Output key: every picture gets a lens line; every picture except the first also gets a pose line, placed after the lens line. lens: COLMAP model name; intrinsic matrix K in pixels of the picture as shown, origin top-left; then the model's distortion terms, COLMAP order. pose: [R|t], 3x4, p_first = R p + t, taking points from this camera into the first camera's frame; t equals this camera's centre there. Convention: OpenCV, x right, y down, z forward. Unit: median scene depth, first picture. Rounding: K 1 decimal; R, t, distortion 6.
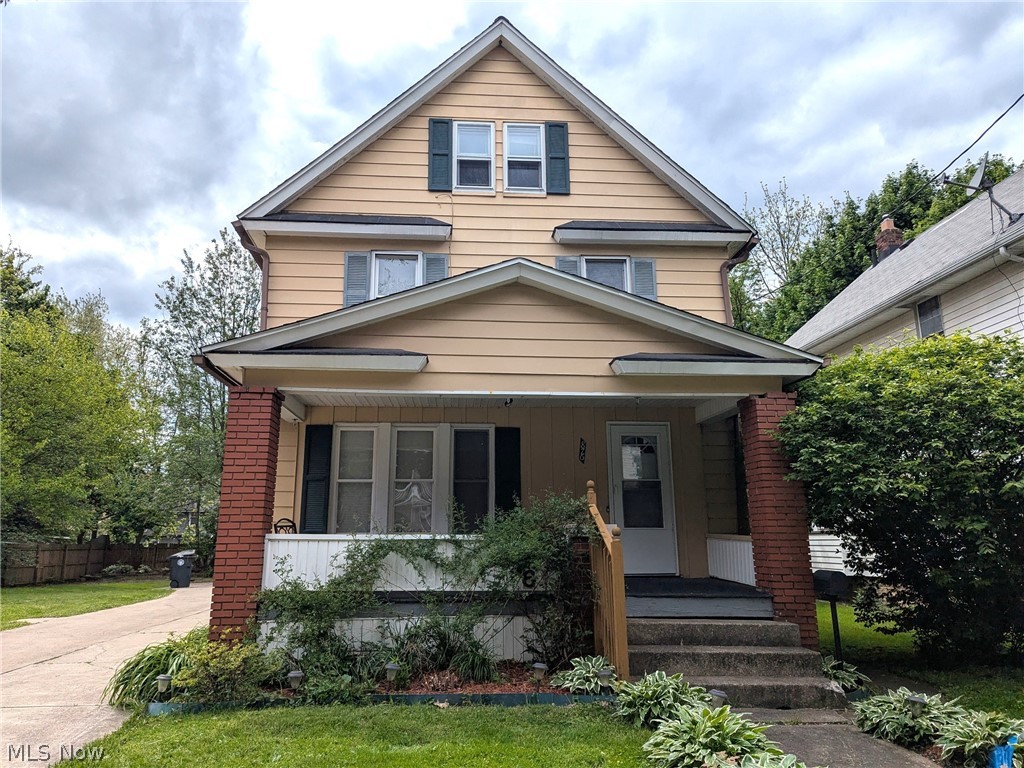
lens RADIAL K [[728.7, 0, 507.1], [0, 728.7, 384.3], [0, 0, 1]] dist [0.063896, -0.055864]
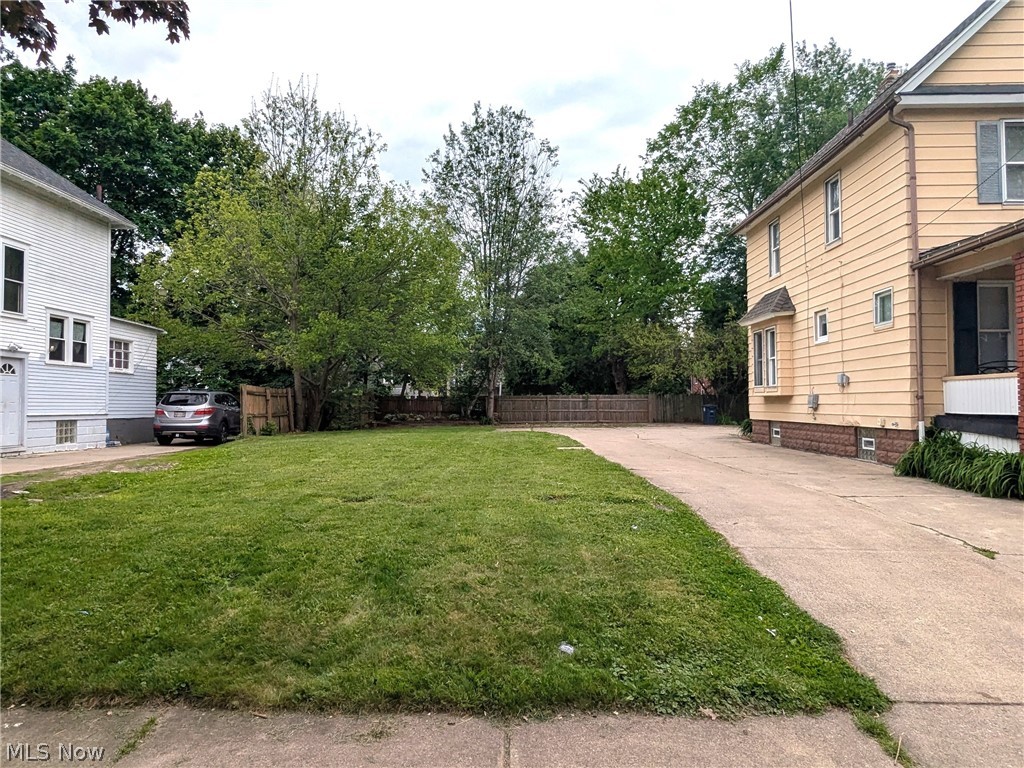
lens RADIAL K [[703.0, 0, 508.9], [0, 703.0, 386.1], [0, 0, 1]] dist [0.001009, -0.002624]
pose [[0.994836, 0.001994, -0.101480, -0.776491], [0.017253, 0.981936, 0.188427, -0.003604], [0.100023, -0.189205, 0.976830, -0.158227]]
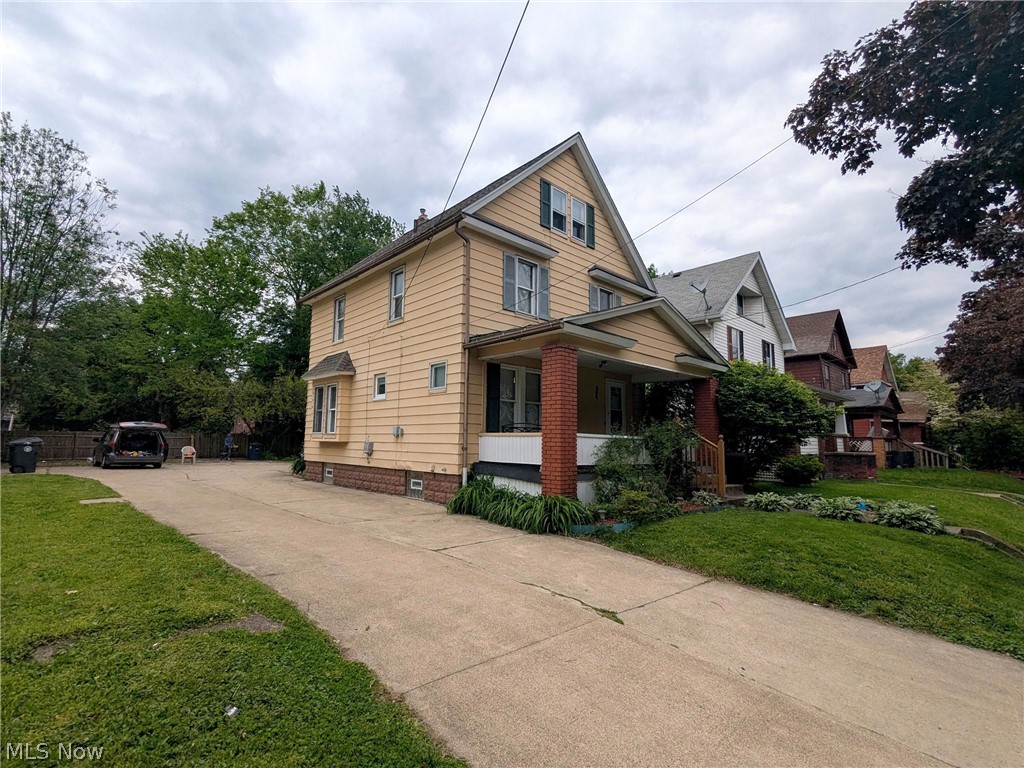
lens RADIAL K [[487.4, 0, 521.8], [0, 487.4, 390.7], [0, 0, 1]] dist [-0.005714, 0.002564]
pose [[0.770607, 0.082901, 0.631896, -0.782218], [-0.153234, 0.986519, 0.057446, 0.040239], [-0.618615, -0.141096, 0.772922, 0.143294]]
